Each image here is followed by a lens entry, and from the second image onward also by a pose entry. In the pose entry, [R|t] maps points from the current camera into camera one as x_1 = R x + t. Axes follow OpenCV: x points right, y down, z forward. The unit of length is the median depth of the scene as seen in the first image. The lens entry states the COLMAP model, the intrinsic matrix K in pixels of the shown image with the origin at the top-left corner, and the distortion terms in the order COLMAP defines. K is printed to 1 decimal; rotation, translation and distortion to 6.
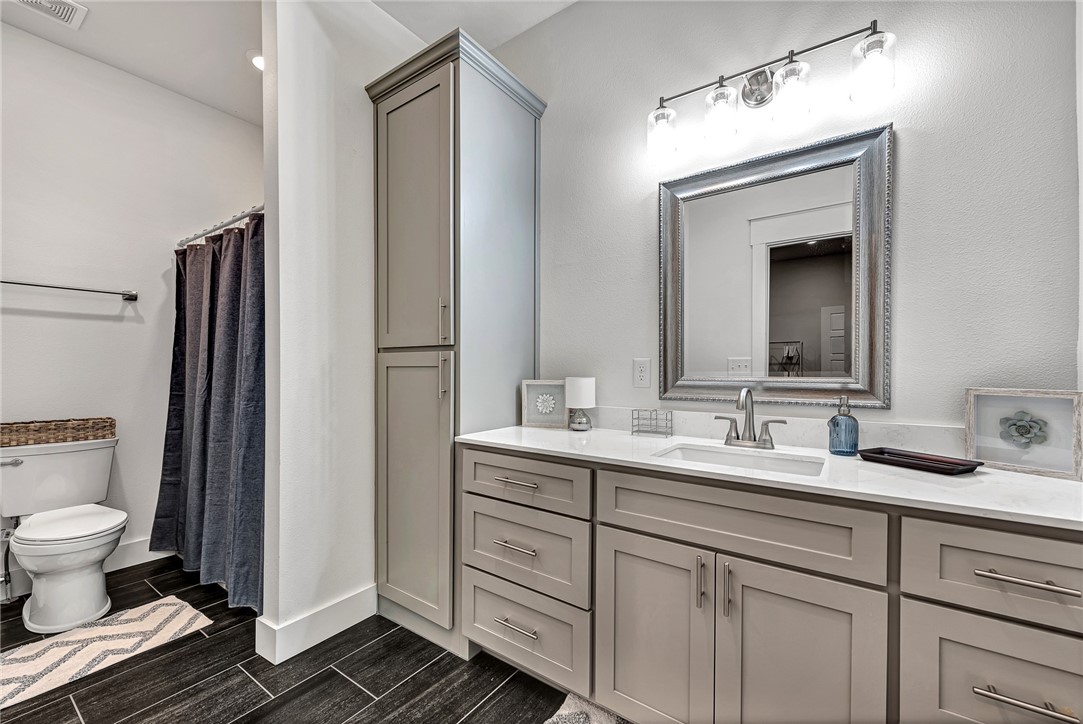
lens RADIAL K [[433.1, 0, 546.9], [0, 433.1, 371.7], [0, 0, 1]] dist [0.002461, 0.000102]
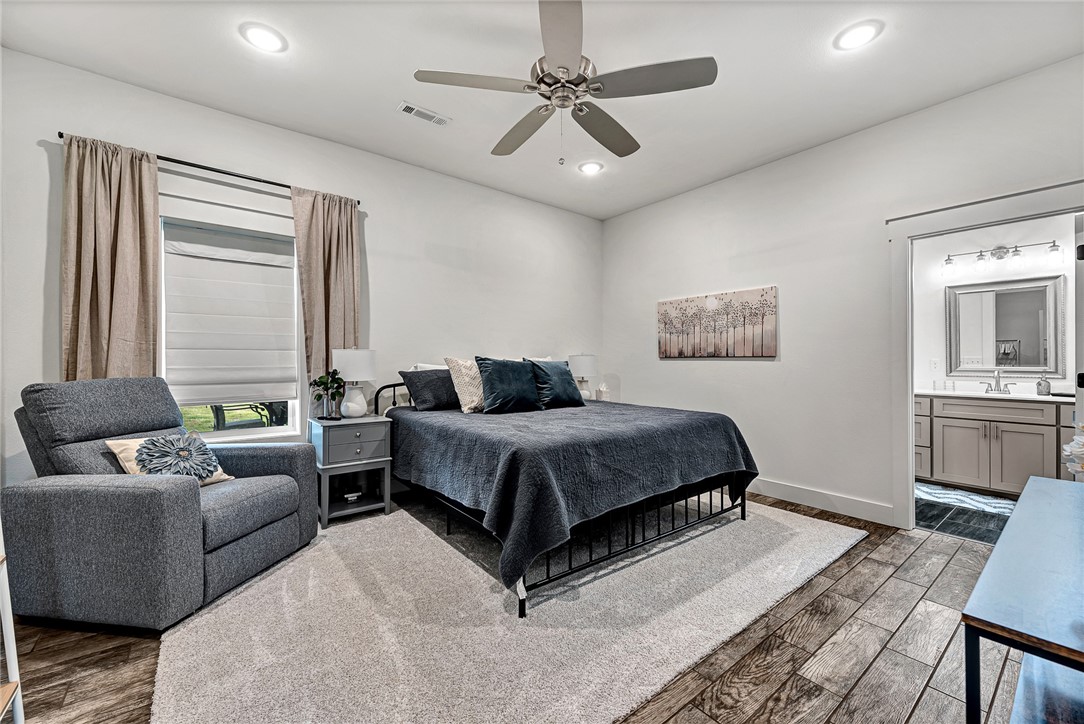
lens RADIAL K [[427.7, 0, 524.2], [0, 427.7, 358.5], [0, 0, 1]] dist [0.001007, -0.004323]
pose [[0.949827, -0.003892, -0.312751, -1.511250], [0.000378, 0.999936, -0.011294, -0.010285], [0.312775, 0.010609, 0.949768, -2.441843]]
